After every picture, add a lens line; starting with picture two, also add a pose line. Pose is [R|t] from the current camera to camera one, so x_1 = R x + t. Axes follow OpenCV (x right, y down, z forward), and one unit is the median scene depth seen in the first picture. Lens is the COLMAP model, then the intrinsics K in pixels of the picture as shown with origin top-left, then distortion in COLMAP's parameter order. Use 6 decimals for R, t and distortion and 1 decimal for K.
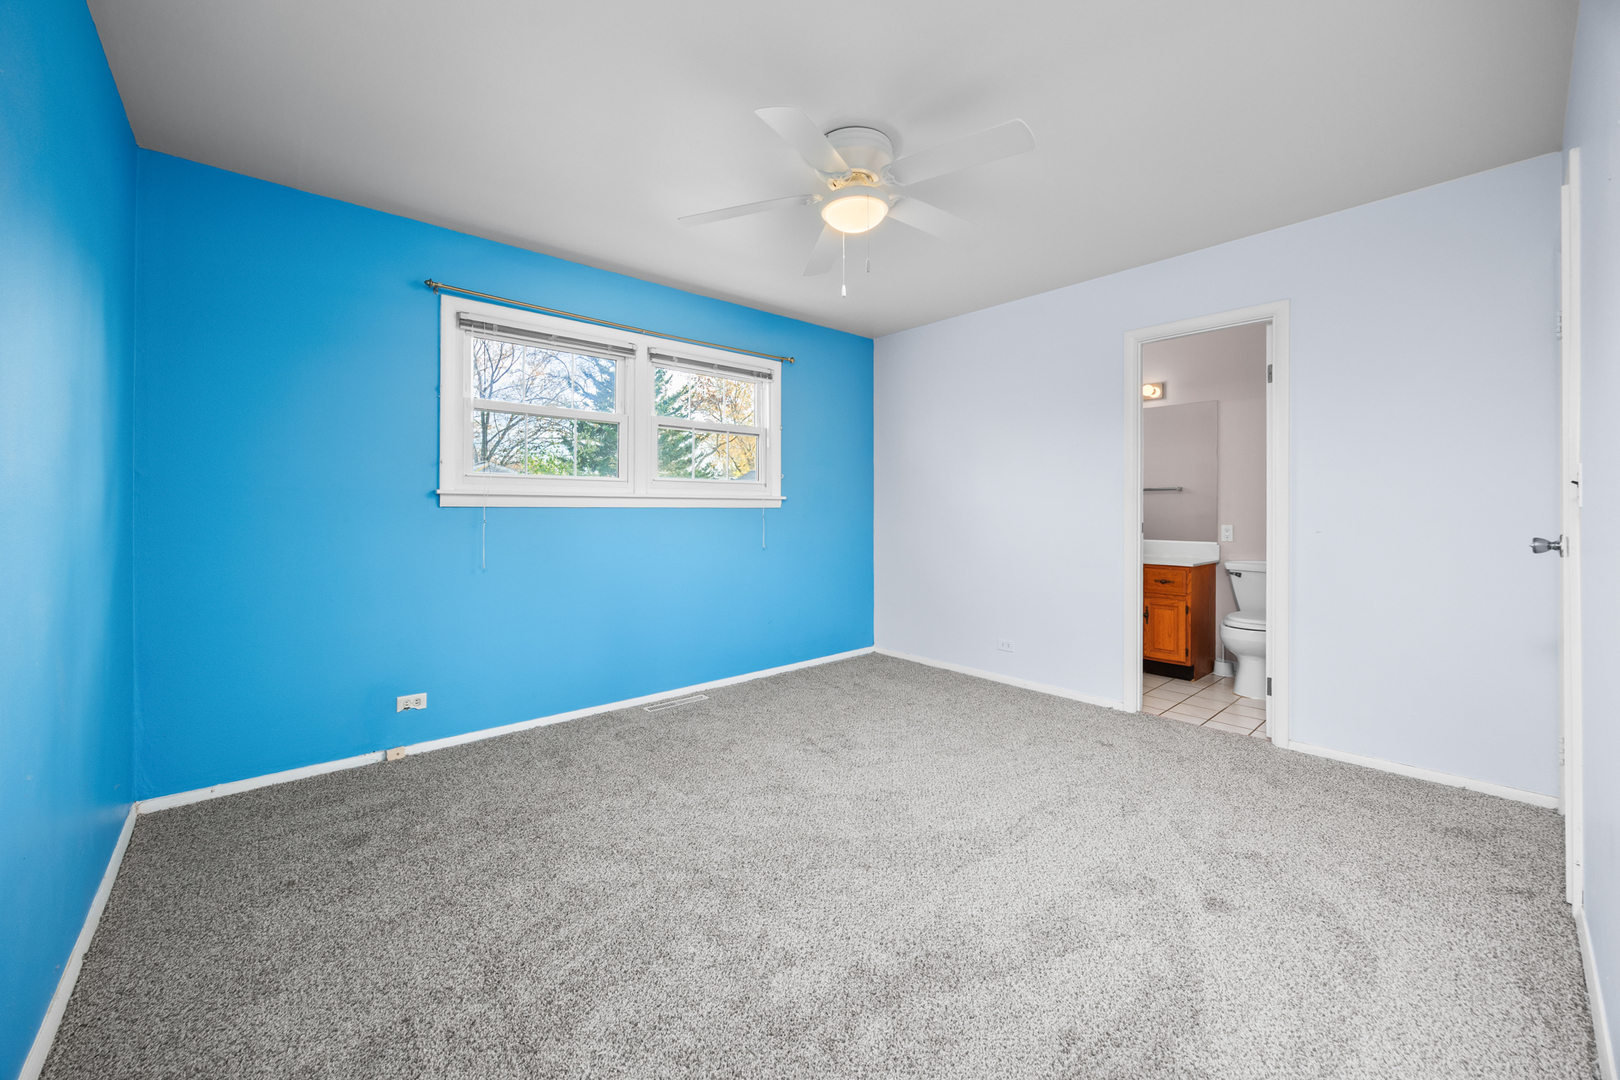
lens RADIAL K [[625.7, 0, 809.9], [0, 625.7, 516.4], [0, 0, 1]] dist [-0.002189, -0.000221]
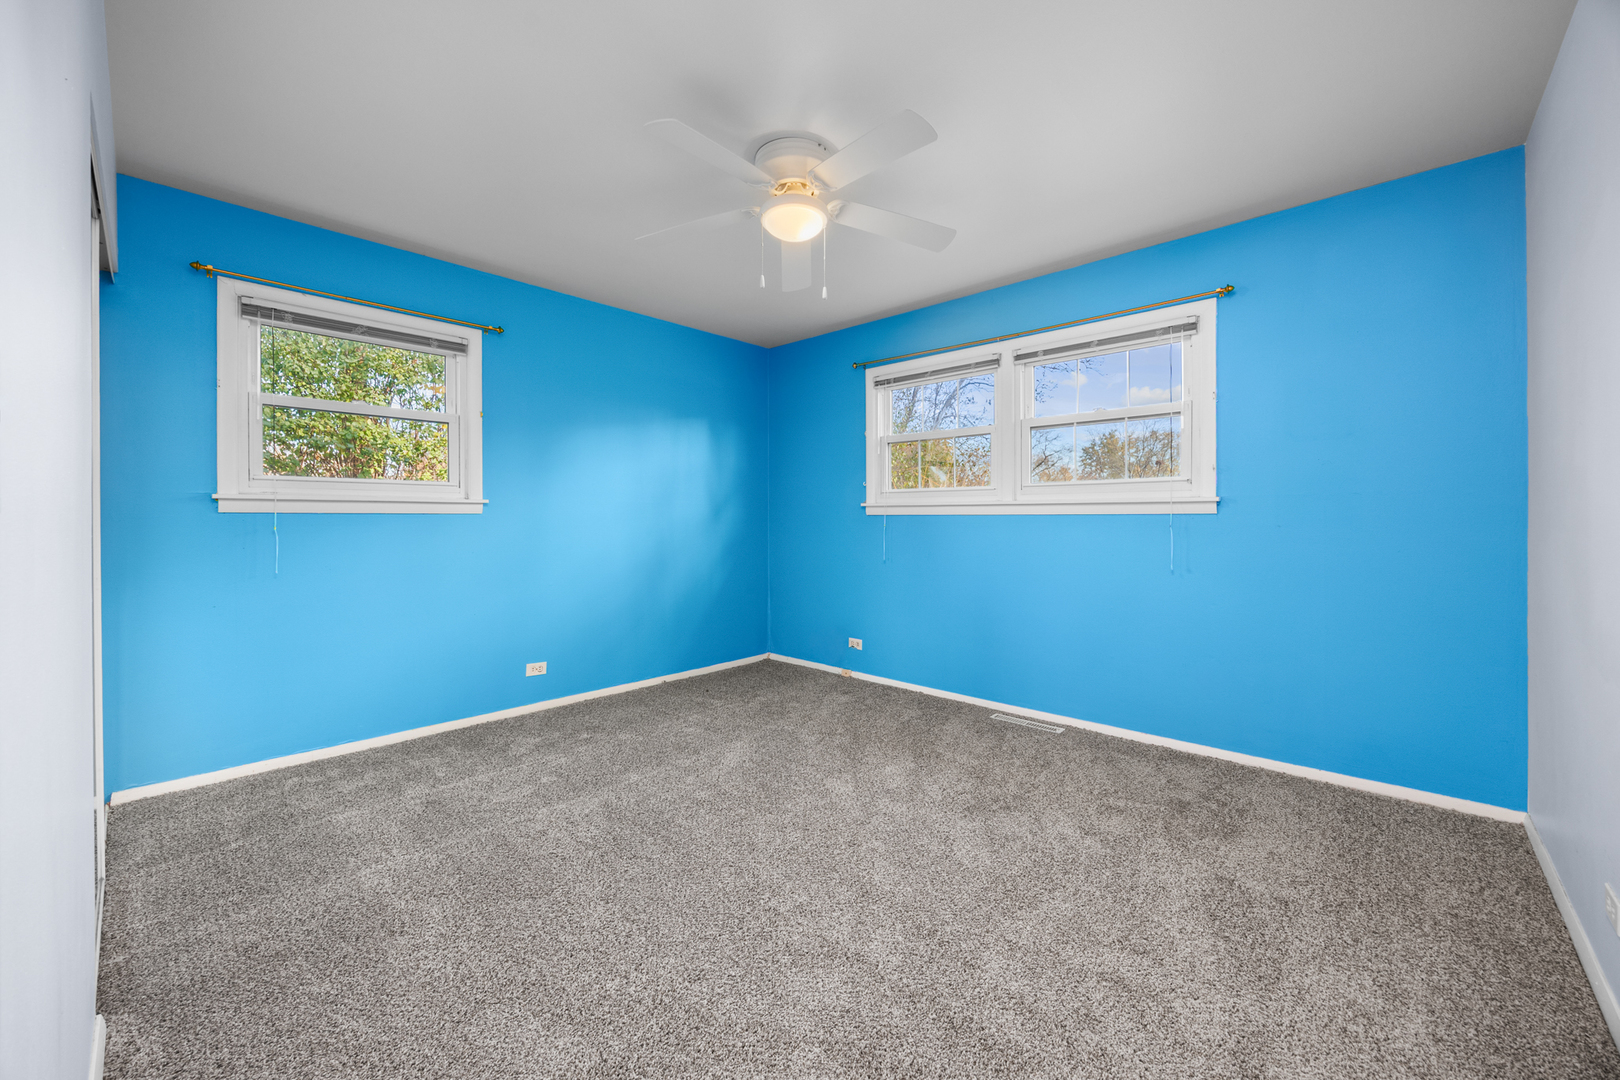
lens RADIAL K [[625.7, 0, 809.9], [0, 625.7, 516.4], [0, 0, 1]] dist [-0.002189, -0.000221]
pose [[0.093202, -0.003508, -0.995641, 0.819954], [-0.012837, 0.999906, -0.004725, -0.002427], [0.995564, 0.013221, 0.093149, 0.706006]]
